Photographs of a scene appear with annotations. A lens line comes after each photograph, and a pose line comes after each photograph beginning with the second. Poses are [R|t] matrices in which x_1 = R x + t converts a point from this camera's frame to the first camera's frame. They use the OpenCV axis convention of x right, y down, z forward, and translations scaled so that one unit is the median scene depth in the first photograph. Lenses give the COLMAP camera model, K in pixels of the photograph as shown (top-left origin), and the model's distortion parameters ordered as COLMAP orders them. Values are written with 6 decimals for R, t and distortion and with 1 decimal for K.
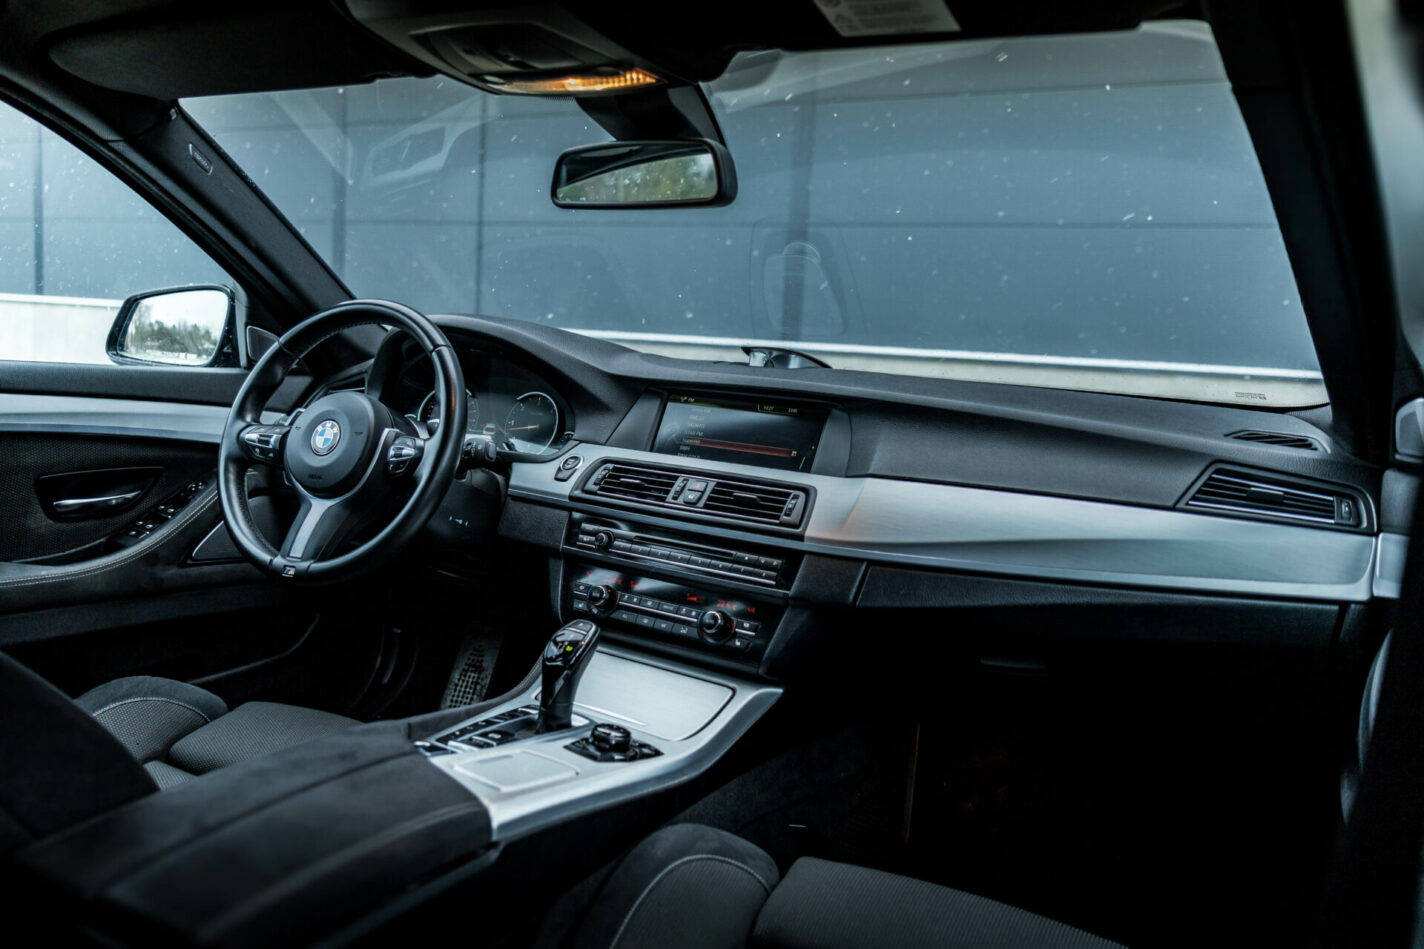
lens RADIAL K [[1060.8, 0, 711.1], [0, 1060.8, 459.2], [0, 0, 1]] dist [-0.001000, -0.003432]
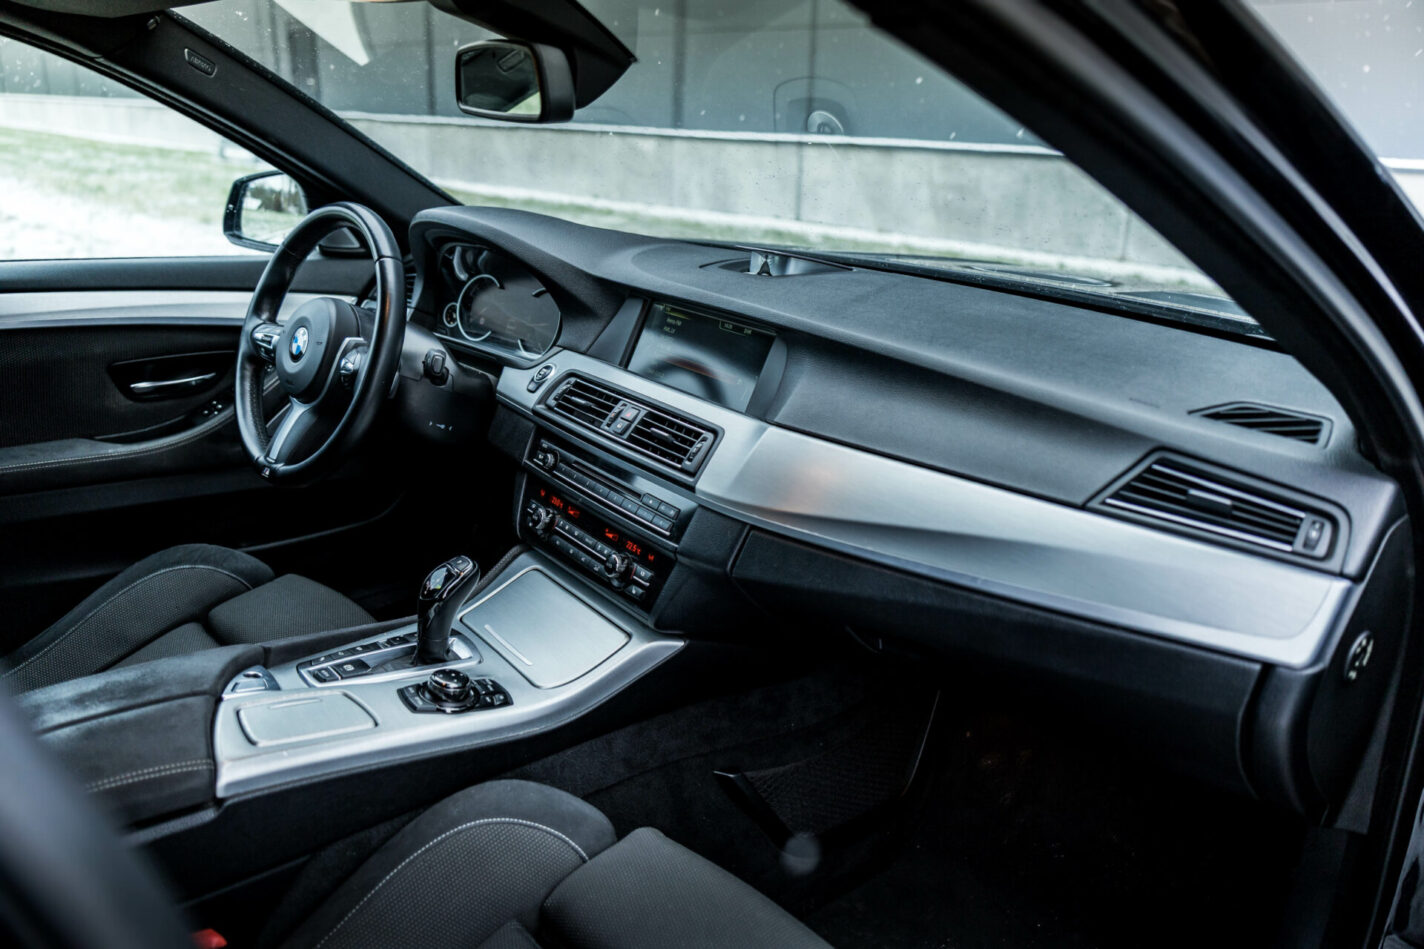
lens RADIAL K [[1060.8, 0, 711.1], [0, 1060.8, 459.2], [0, 0, 1]] dist [-0.001000, -0.003432]
pose [[0.944272, 0.076578, -0.320136, 0.354569], [-0.018926, 0.983584, 0.179454, -0.103508], [0.328623, -0.163394, 0.930220, 0.154786]]
